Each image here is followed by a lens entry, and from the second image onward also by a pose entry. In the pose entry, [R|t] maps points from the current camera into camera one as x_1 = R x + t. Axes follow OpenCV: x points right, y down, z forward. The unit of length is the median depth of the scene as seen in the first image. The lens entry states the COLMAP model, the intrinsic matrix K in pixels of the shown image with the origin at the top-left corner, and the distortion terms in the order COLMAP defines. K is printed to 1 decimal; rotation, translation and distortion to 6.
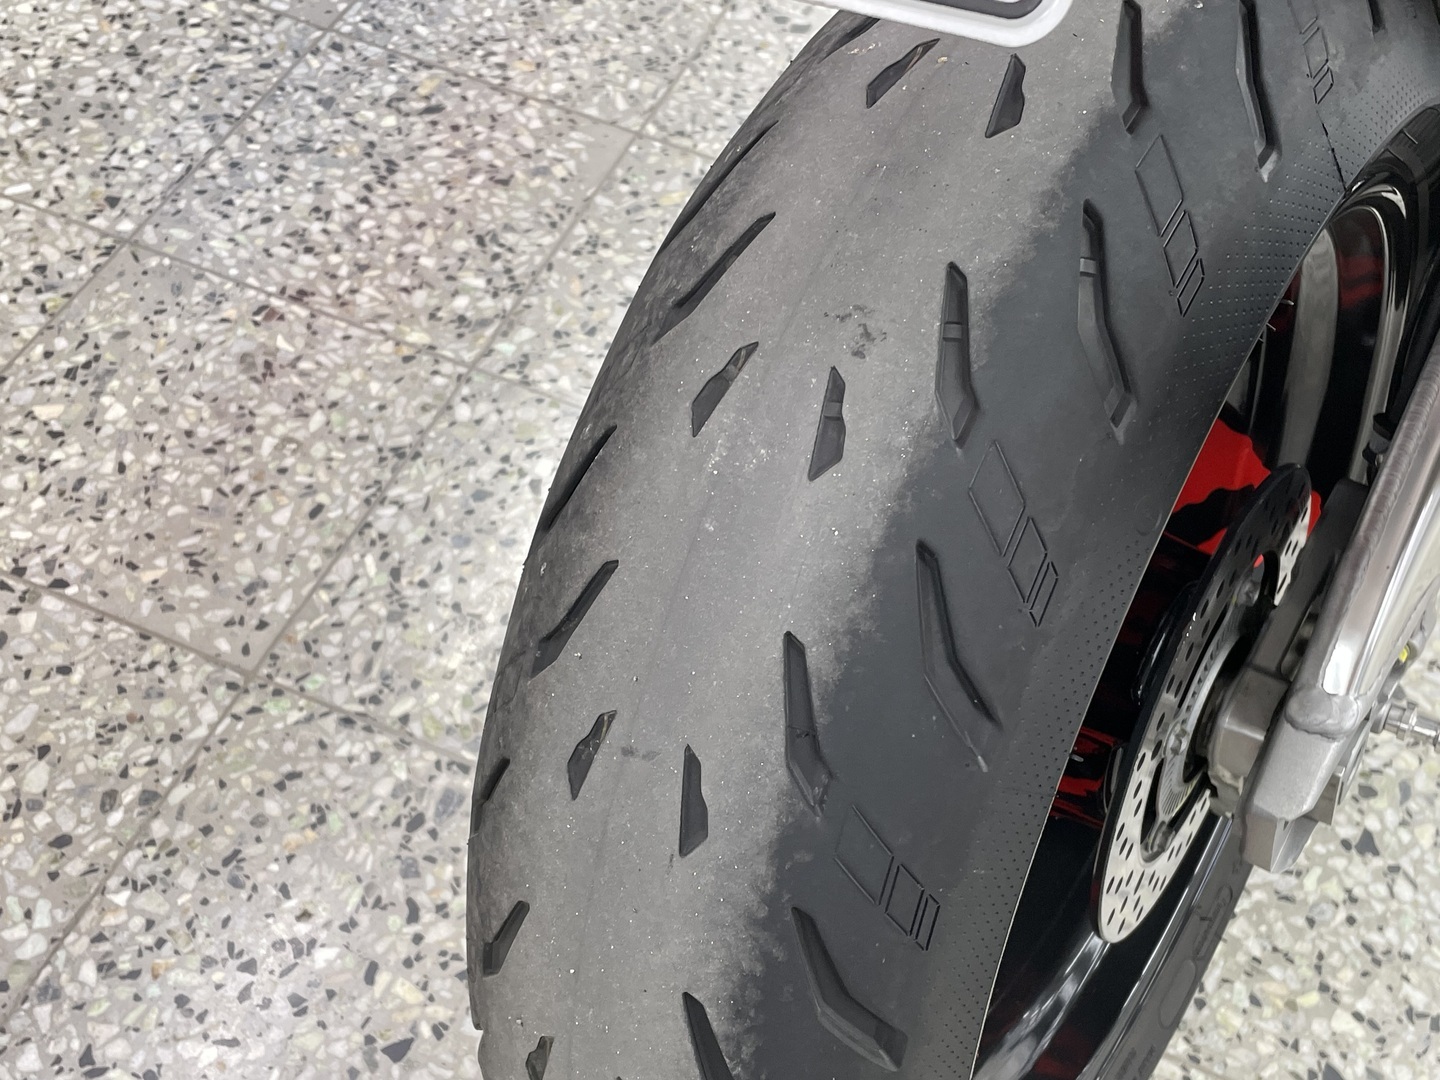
lens RADIAL K [[1635.4, 0, 719.1], [0, 1635.4, 512.3], [0, 0, 1]] dist [0.098825, -0.110351]
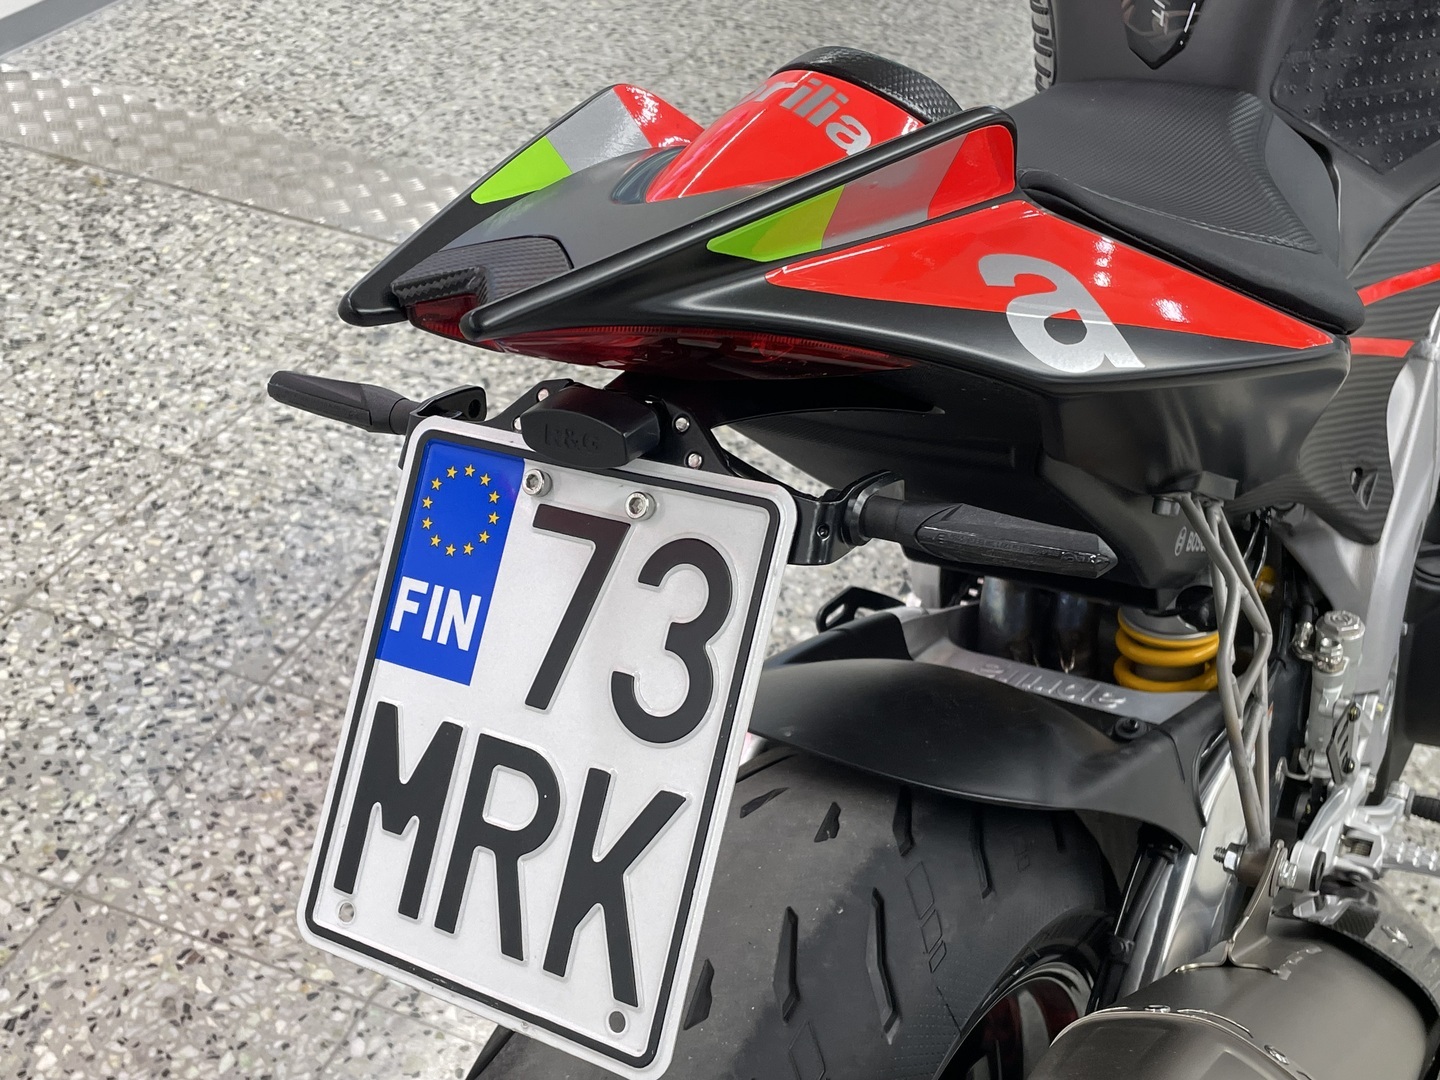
lens RADIAL K [[1631.8, 0, 731.2], [0, 1631.8, 543.6], [0, 0, 1]] dist [0.082860, -0.072620]
pose [[0.999298, -0.011724, 0.035592, 0.060811], [0.019916, 0.970707, -0.239438, -0.113657], [-0.031743, 0.239979, 0.970259, -0.183507]]
